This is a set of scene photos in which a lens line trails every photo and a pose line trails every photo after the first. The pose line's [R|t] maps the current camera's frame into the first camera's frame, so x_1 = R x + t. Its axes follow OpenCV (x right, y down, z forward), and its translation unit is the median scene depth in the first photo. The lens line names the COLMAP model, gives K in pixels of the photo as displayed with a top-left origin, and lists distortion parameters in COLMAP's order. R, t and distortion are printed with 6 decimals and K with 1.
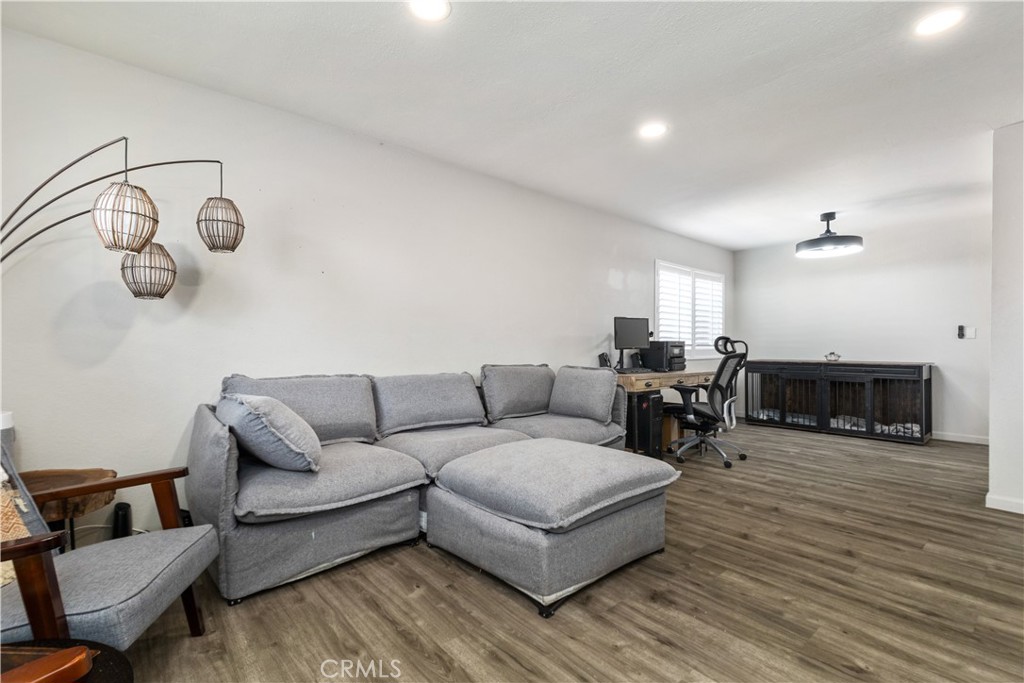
lens RADIAL K [[469.0, 0, 505.9], [0, 469.0, 327.5], [0, 0, 1]] dist [0.005101, -0.000063]
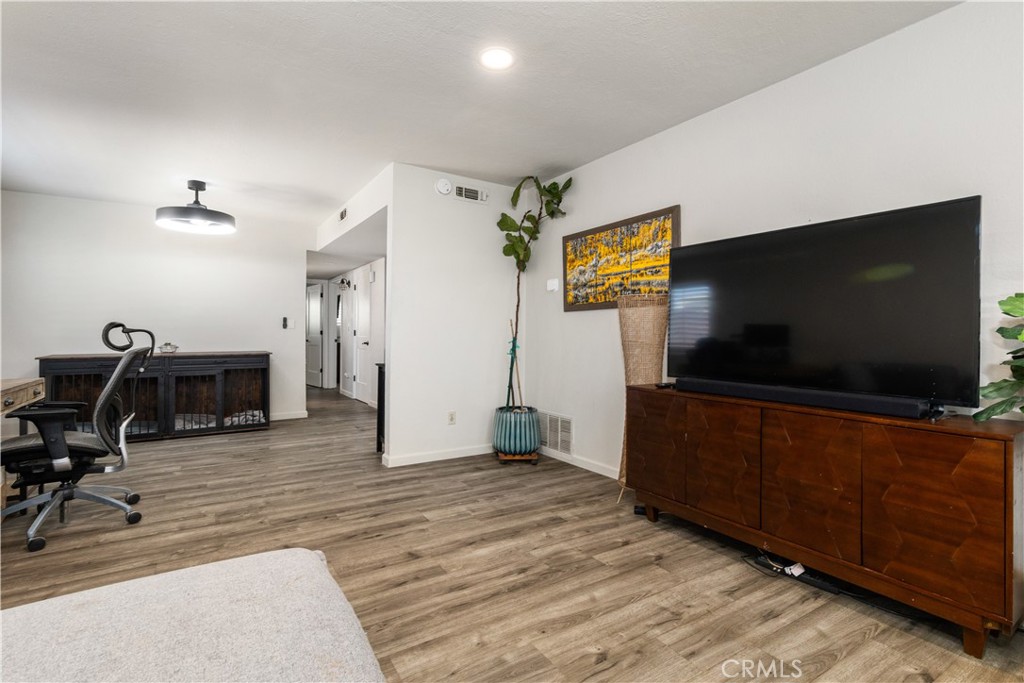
lens RADIAL K [[469.0, 0, 505.9], [0, 469.0, 327.5], [0, 0, 1]] dist [0.005101, -0.000063]
pose [[0.135964, 0.012193, 0.990639, -0.117945], [-0.037024, 0.999288, -0.007218, 0.012479], [-0.990022, -0.035696, 0.136319, 0.437809]]
